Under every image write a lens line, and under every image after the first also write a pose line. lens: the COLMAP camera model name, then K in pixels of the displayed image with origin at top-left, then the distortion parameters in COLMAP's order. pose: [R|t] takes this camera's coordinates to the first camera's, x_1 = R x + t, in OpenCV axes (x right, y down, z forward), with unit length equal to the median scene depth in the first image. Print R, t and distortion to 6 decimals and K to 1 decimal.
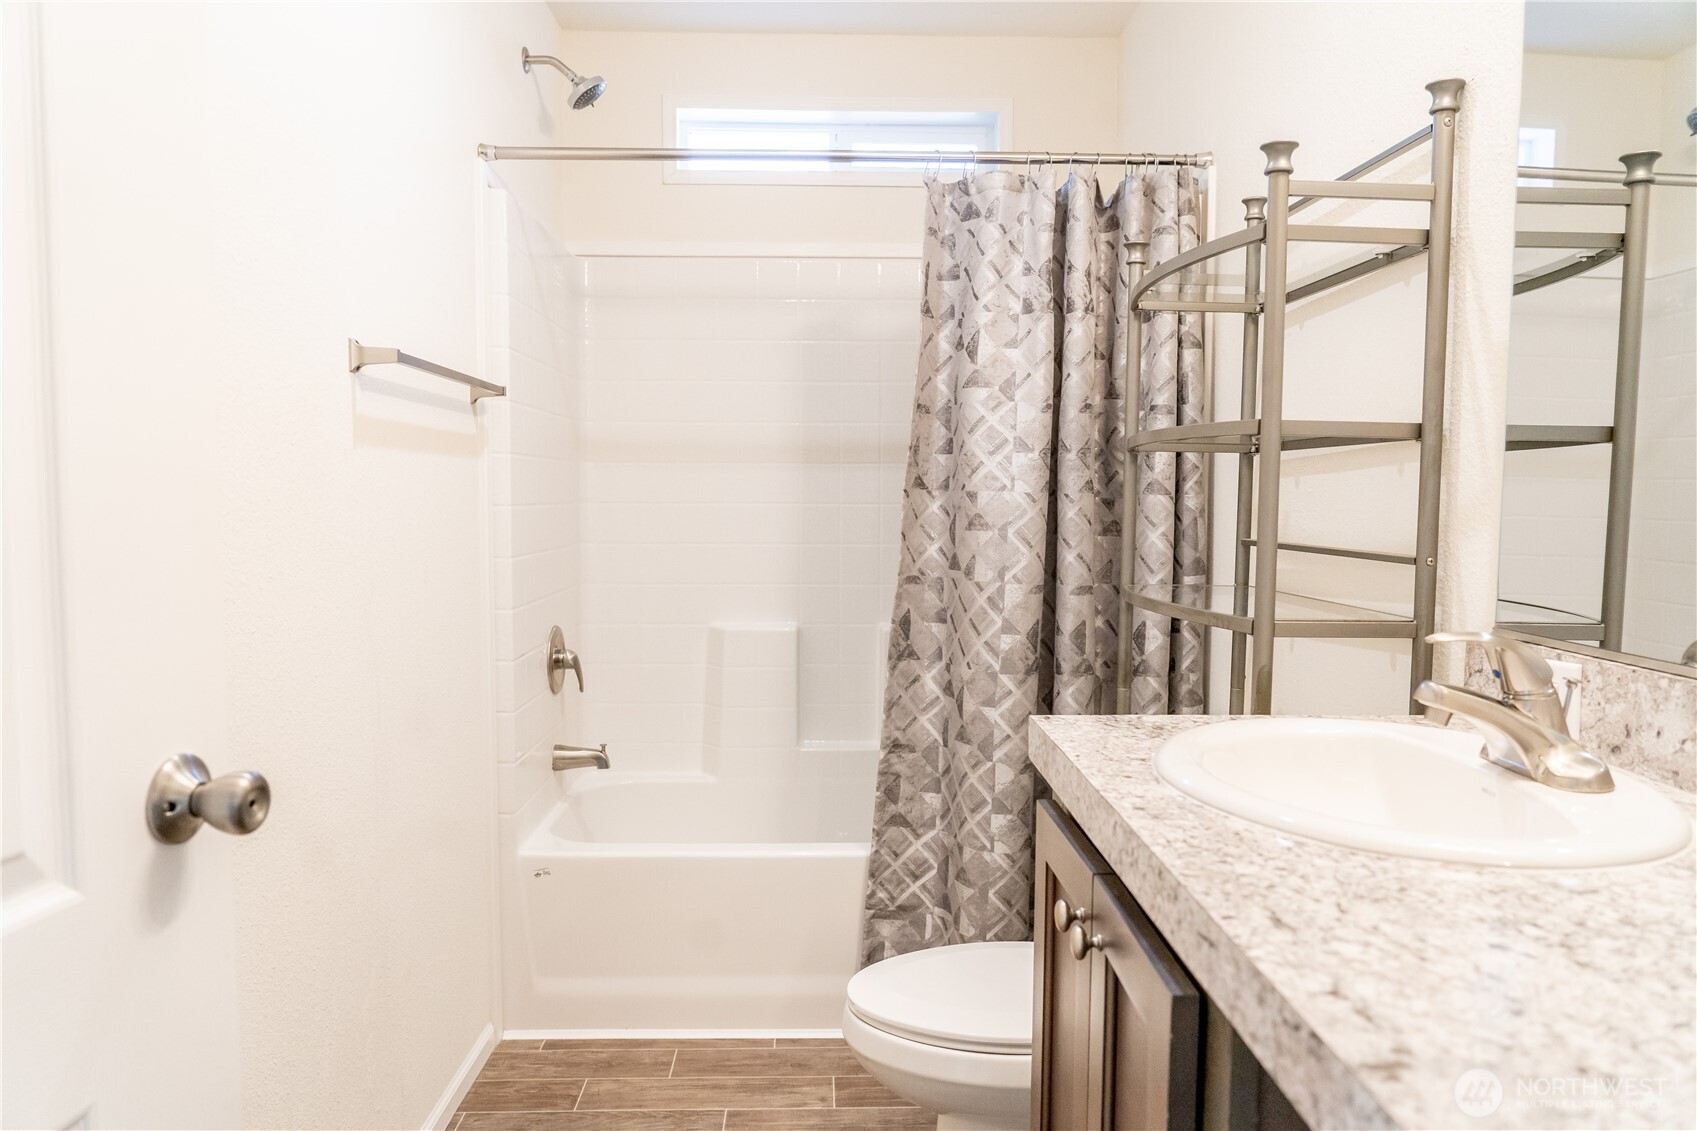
lens RADIAL K [[1178.5, 0, 851.5], [0, 1178.5, 571.6], [0, 0, 1]] dist [-0.011443, 0.000497]
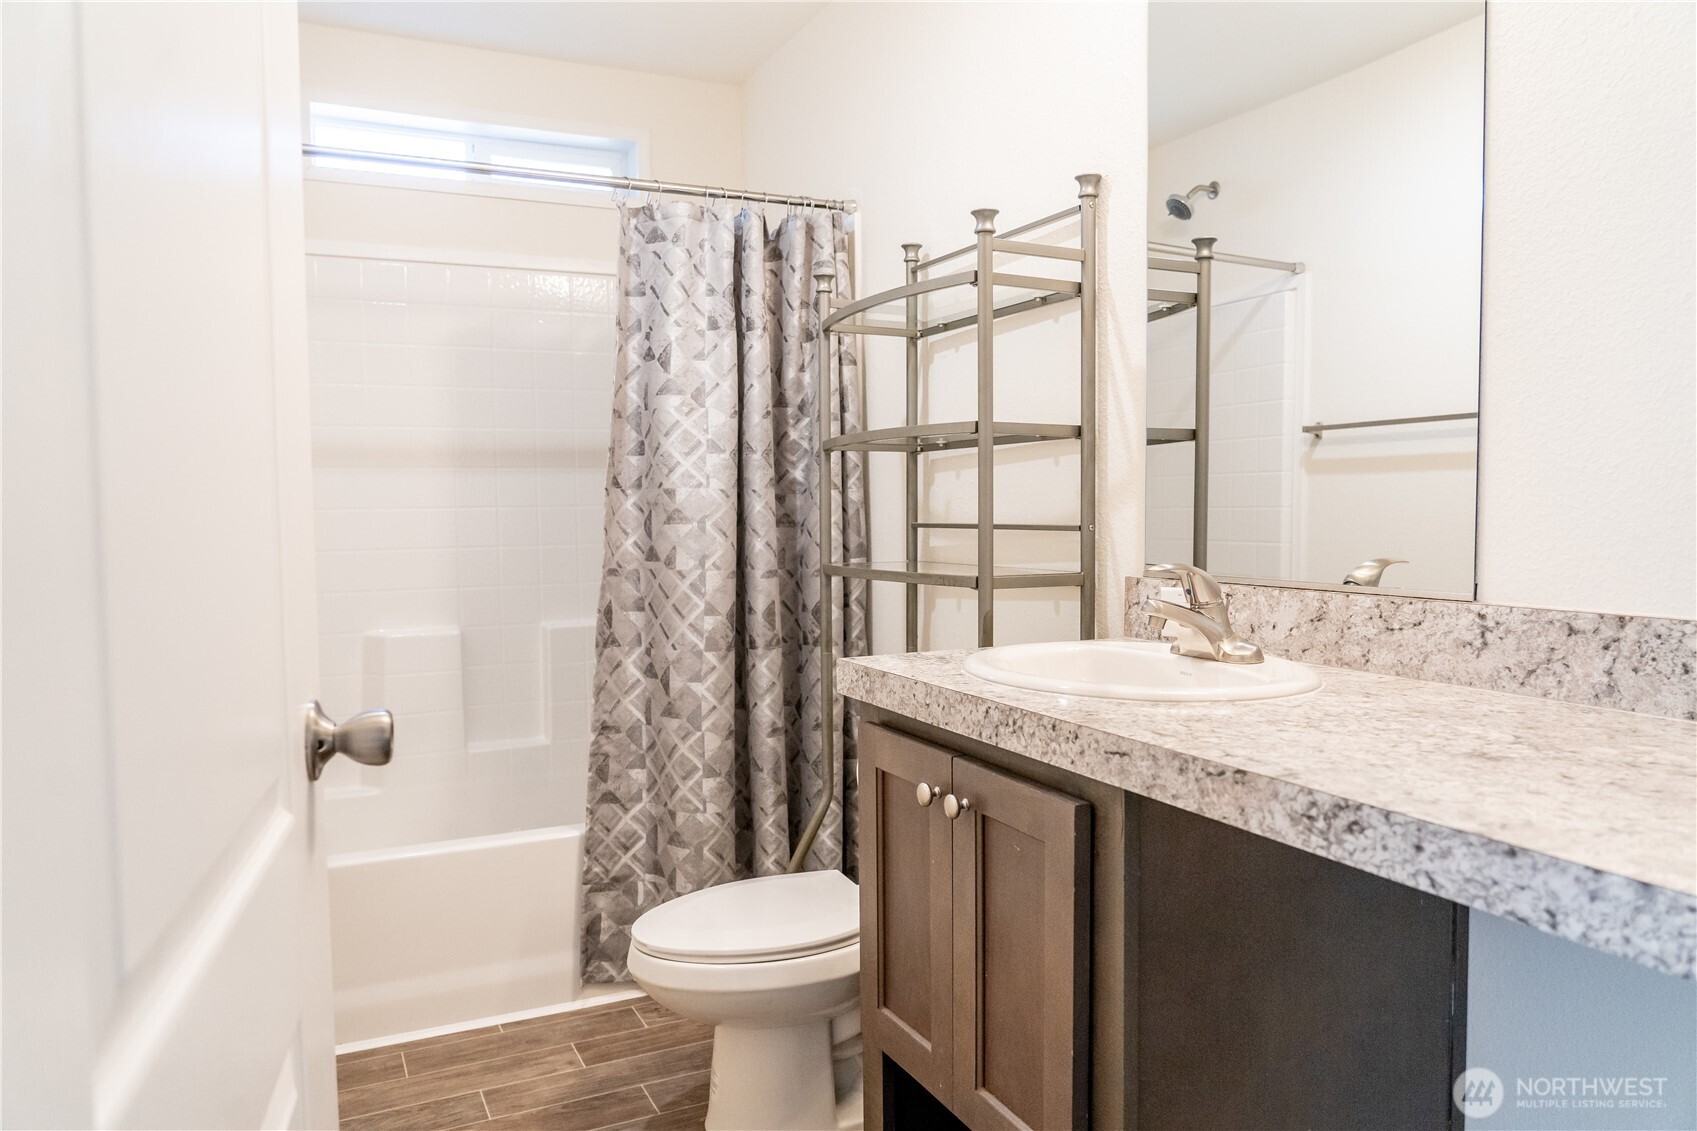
lens RADIAL K [[1194.6, 0, 852.2], [0, 1194.6, 572.4], [0, 0, 1]] dist [-0.011616, 0.000624]
pose [[0.911351, -0.040306, 0.409651, -0.205598], [0.046005, 0.998933, -0.004061, 0.022791], [-0.409050, 0.022547, 0.912233, -0.088251]]
